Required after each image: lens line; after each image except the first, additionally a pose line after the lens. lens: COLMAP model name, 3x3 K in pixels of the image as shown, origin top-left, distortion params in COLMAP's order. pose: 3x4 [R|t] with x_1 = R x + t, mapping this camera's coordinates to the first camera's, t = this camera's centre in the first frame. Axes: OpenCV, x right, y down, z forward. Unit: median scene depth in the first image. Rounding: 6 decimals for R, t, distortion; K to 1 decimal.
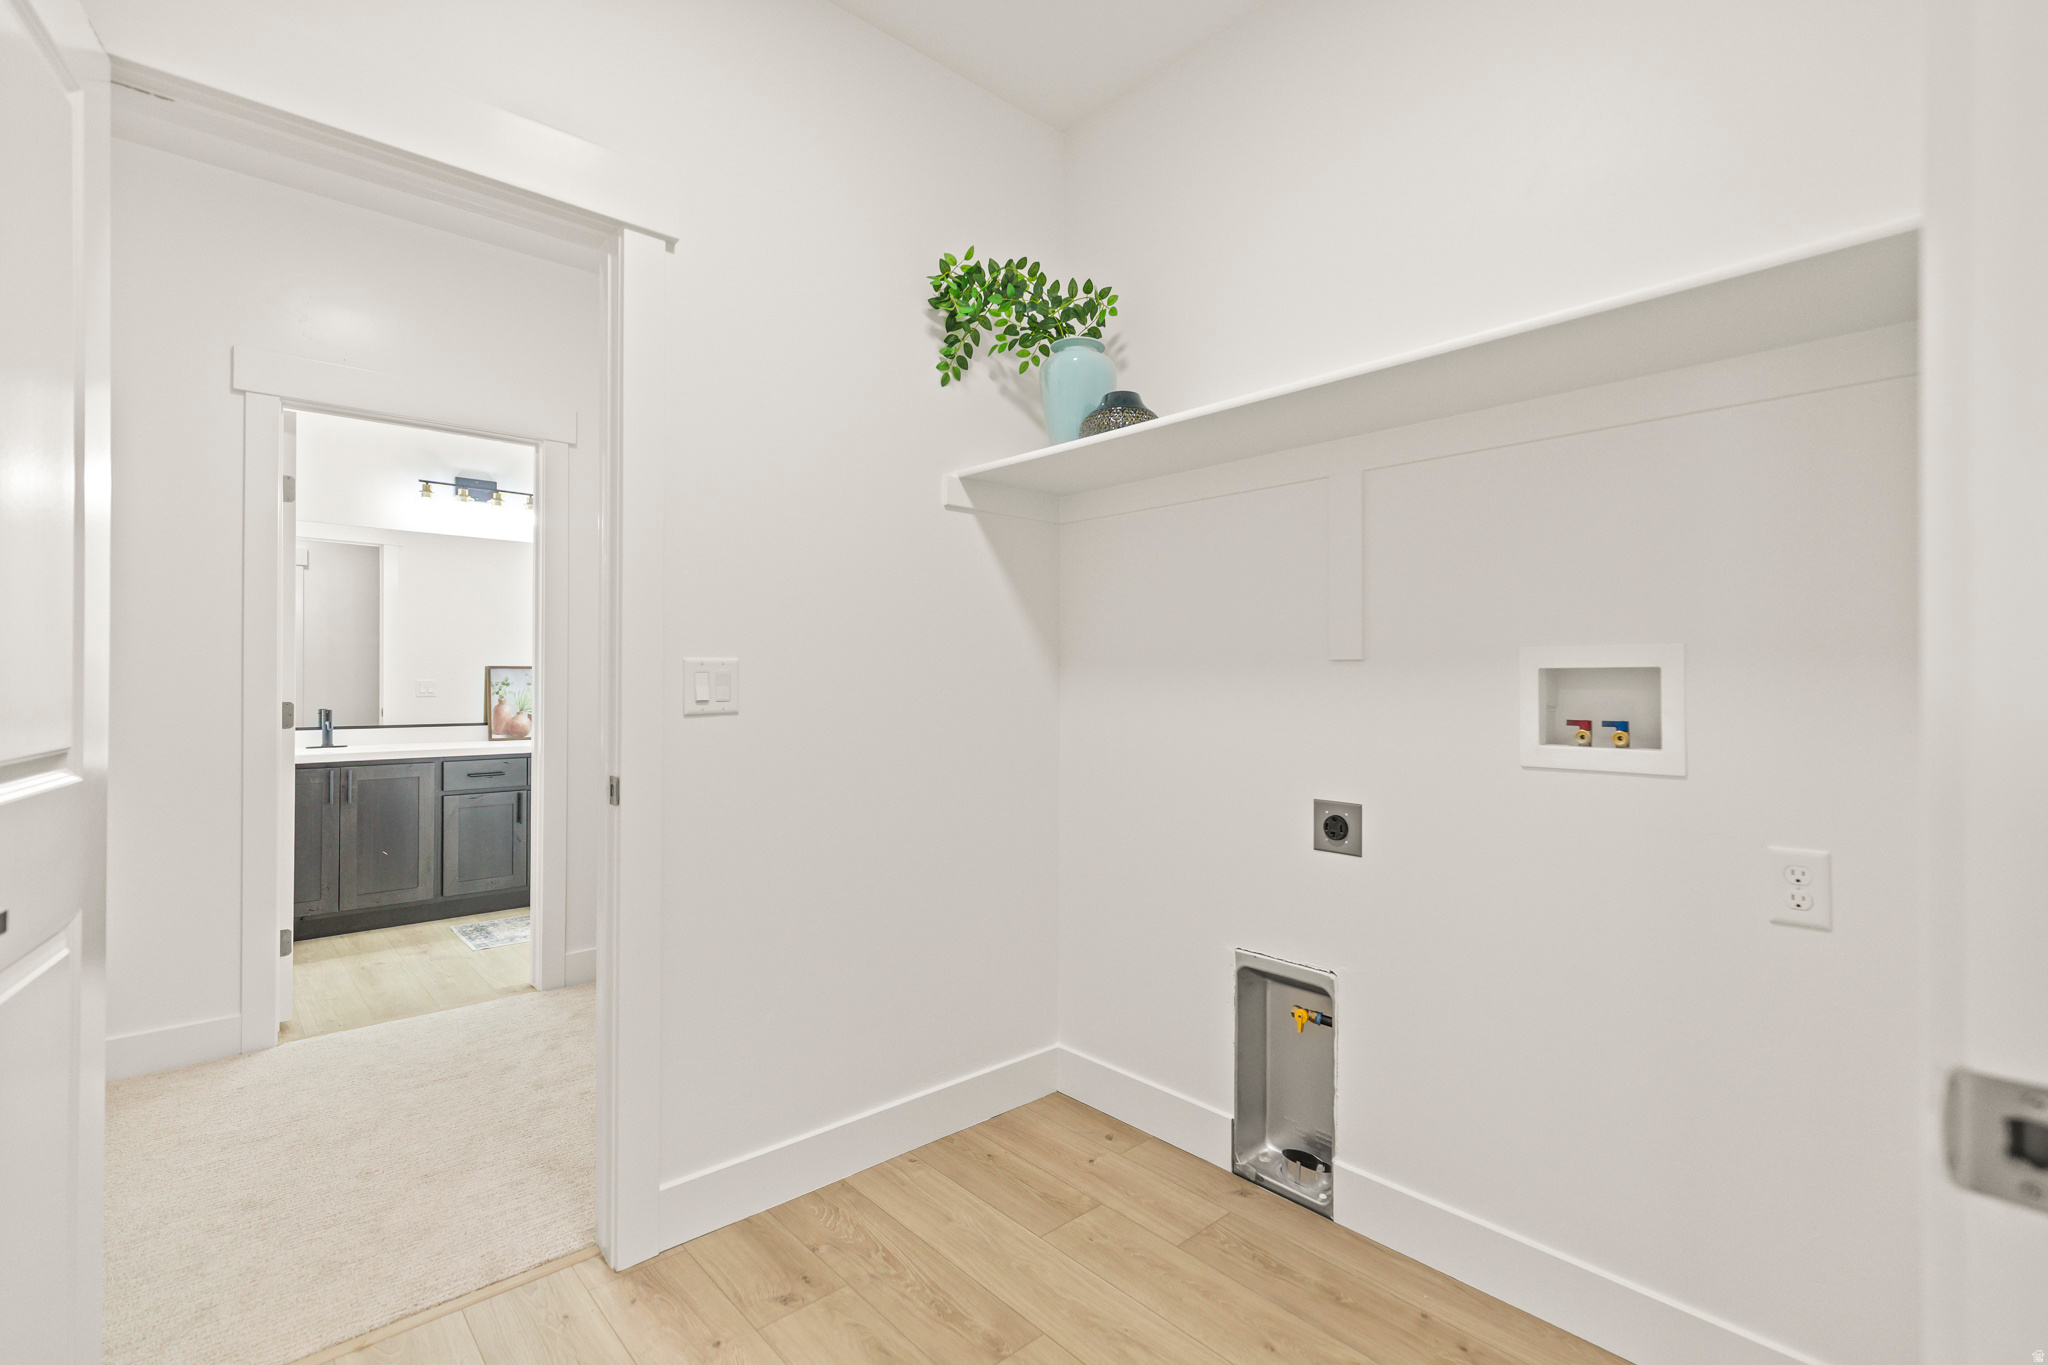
lens RADIAL K [[940.5, 0, 1024.0], [0, 940.5, 682.5], [0, 0, 1]] dist [0.014003, -0.000472]
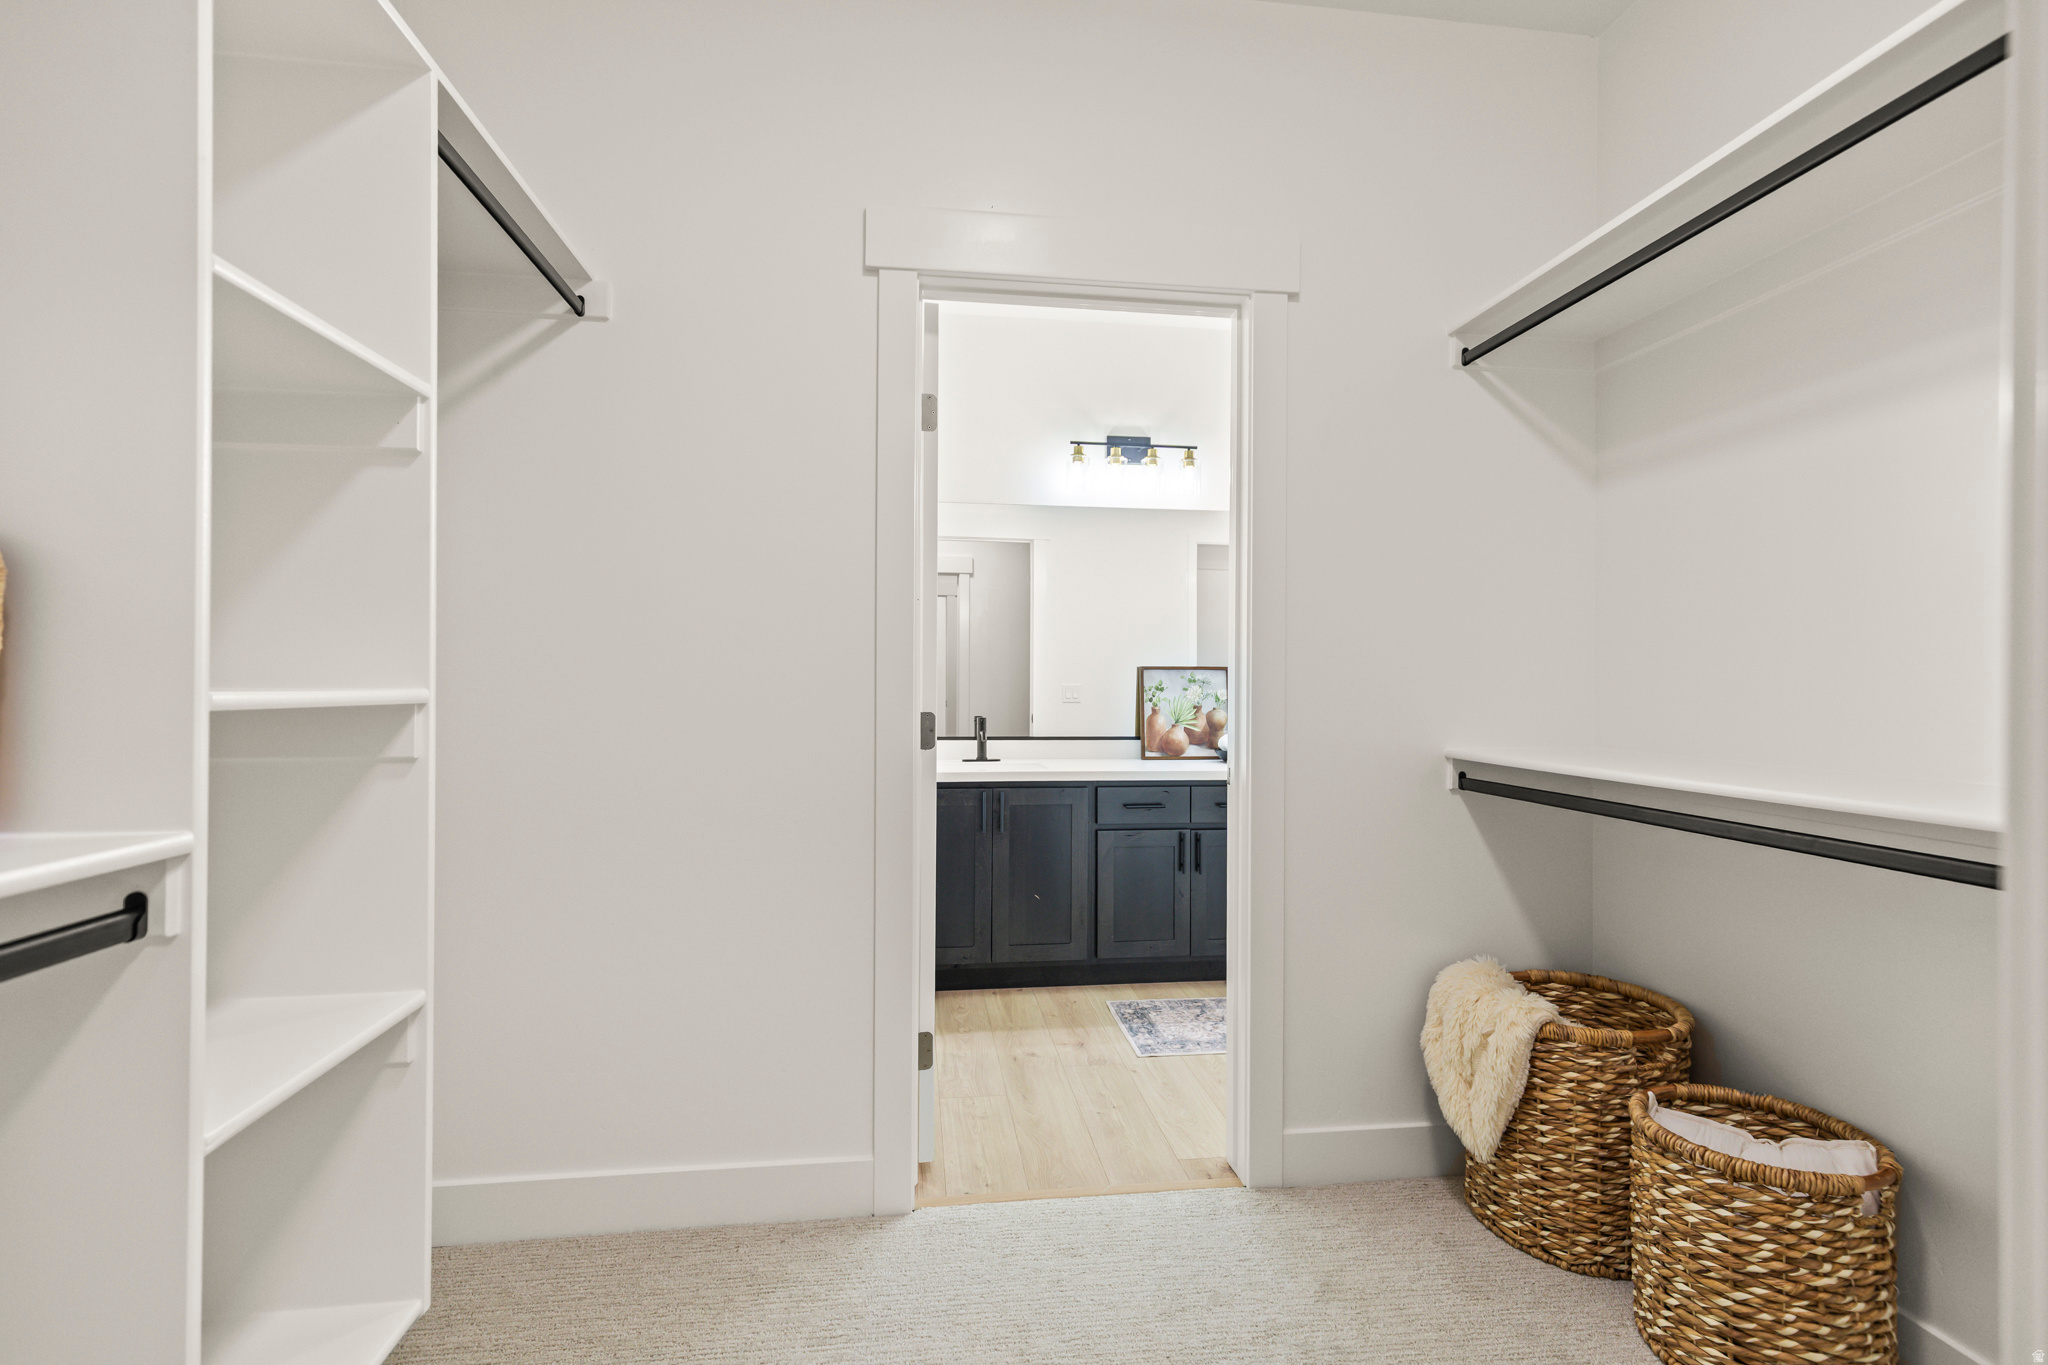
lens RADIAL K [[940.5, 0, 1024.0], [0, 940.5, 682.5], [0, 0, 1]] dist [0.014003, -0.000472]
pose [[0.824745, -0.002350, -0.565500, -0.221201], [-0.001154, 0.999982, -0.005839, 0.001160], [0.565504, 0.005468, 0.824728, 0.318916]]
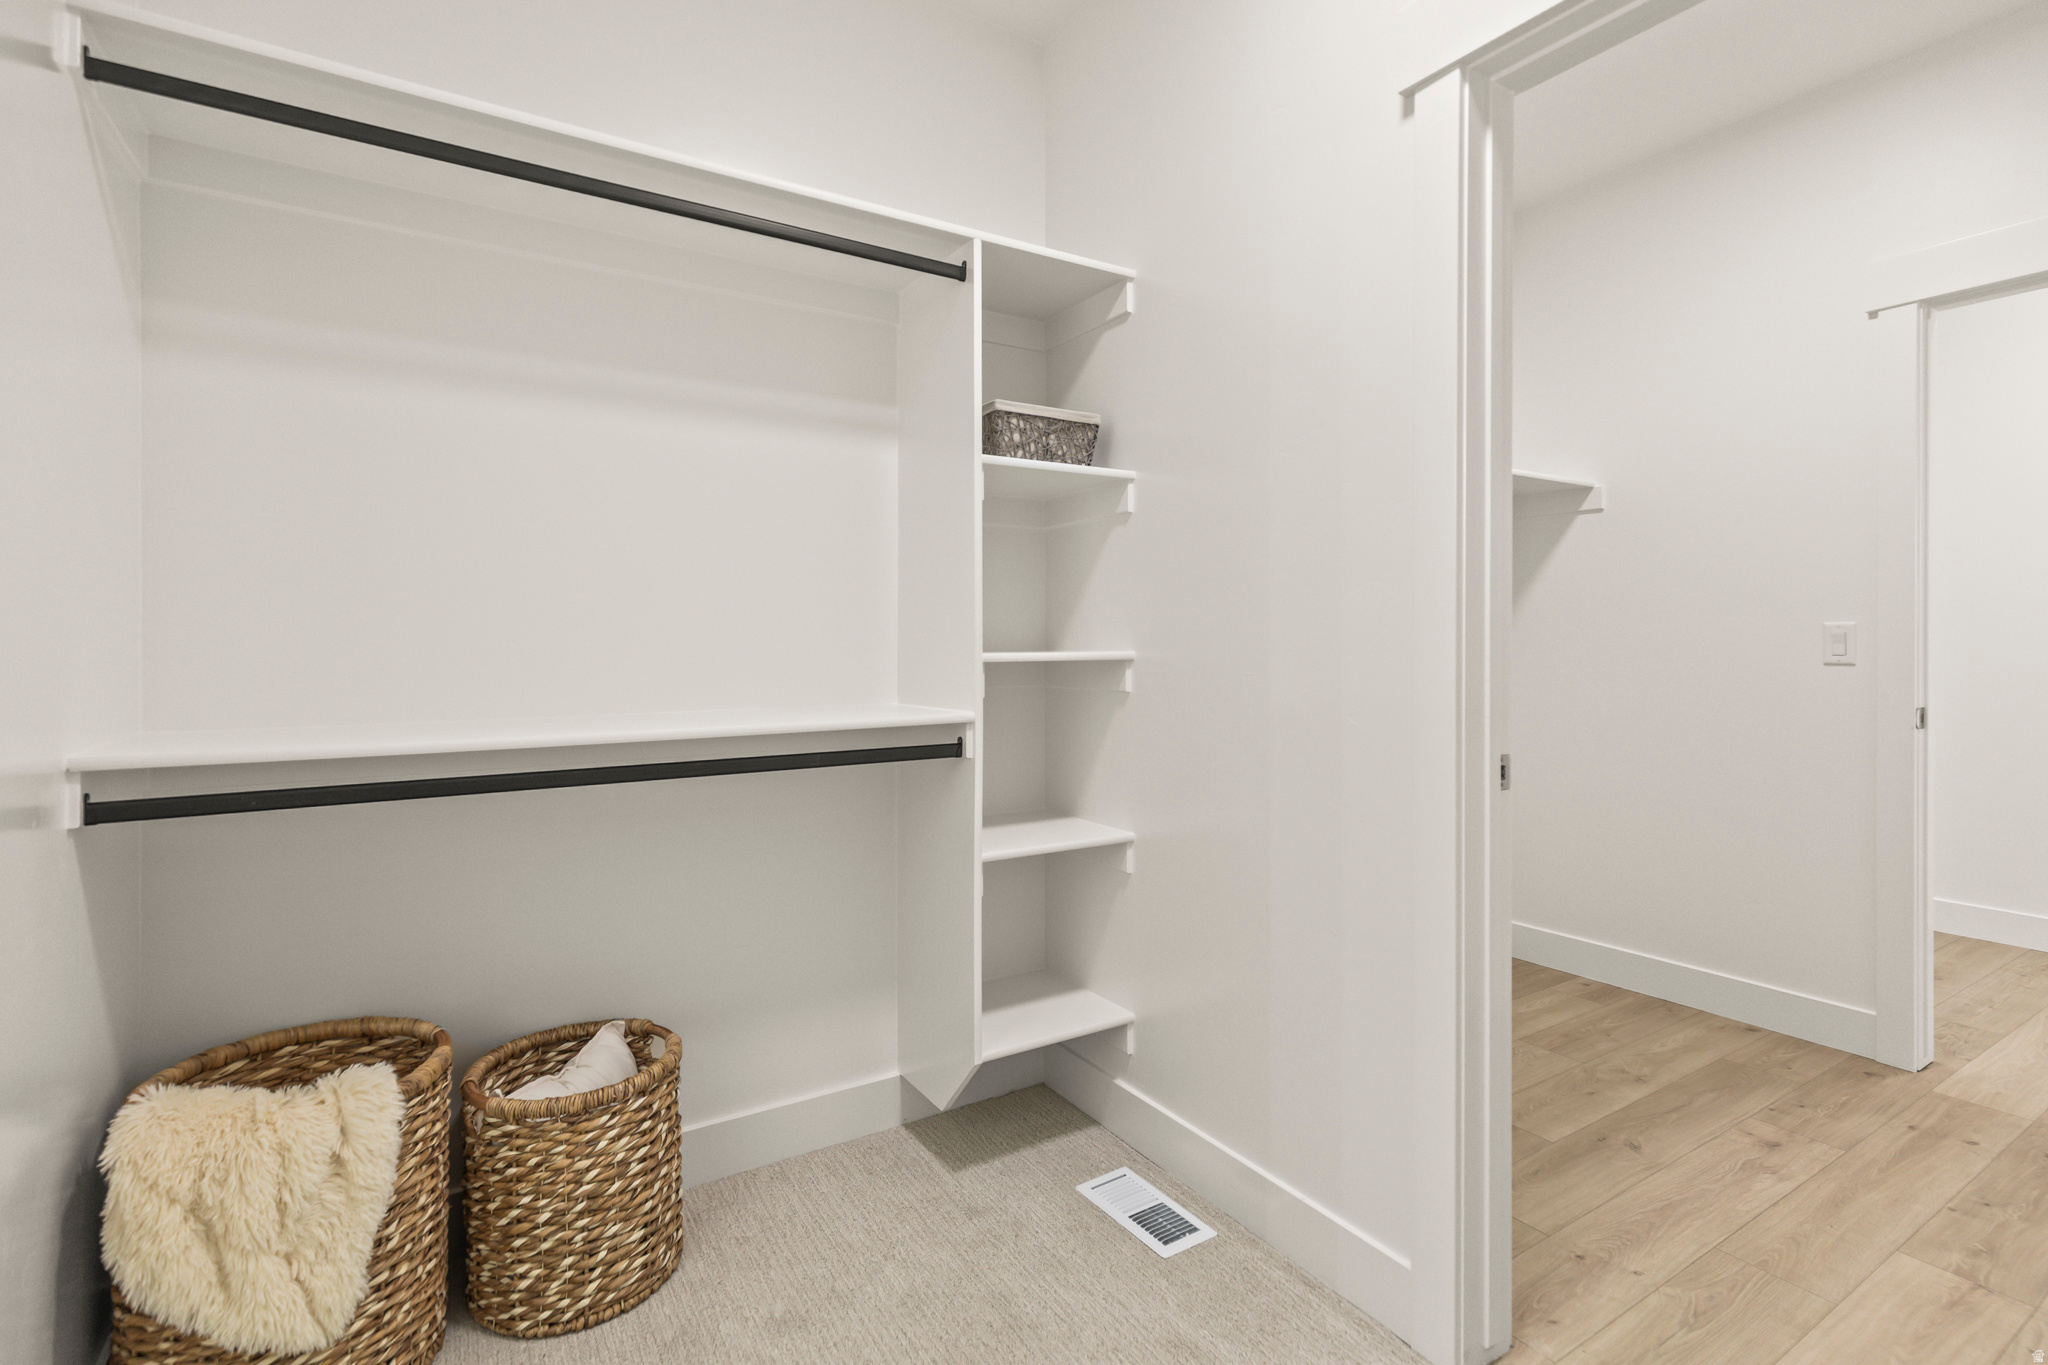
lens RADIAL K [[971.9, 0, 1030.0], [0, 971.9, 650.6], [0, 0, 1]] dist [0.015832, -0.000016]
pose [[0.154079, -0.008363, 0.988023, -0.545026], [0.002503, 0.999964, 0.008073, 0.000606], [-0.988055, 0.001229, 0.154095, 0.525219]]
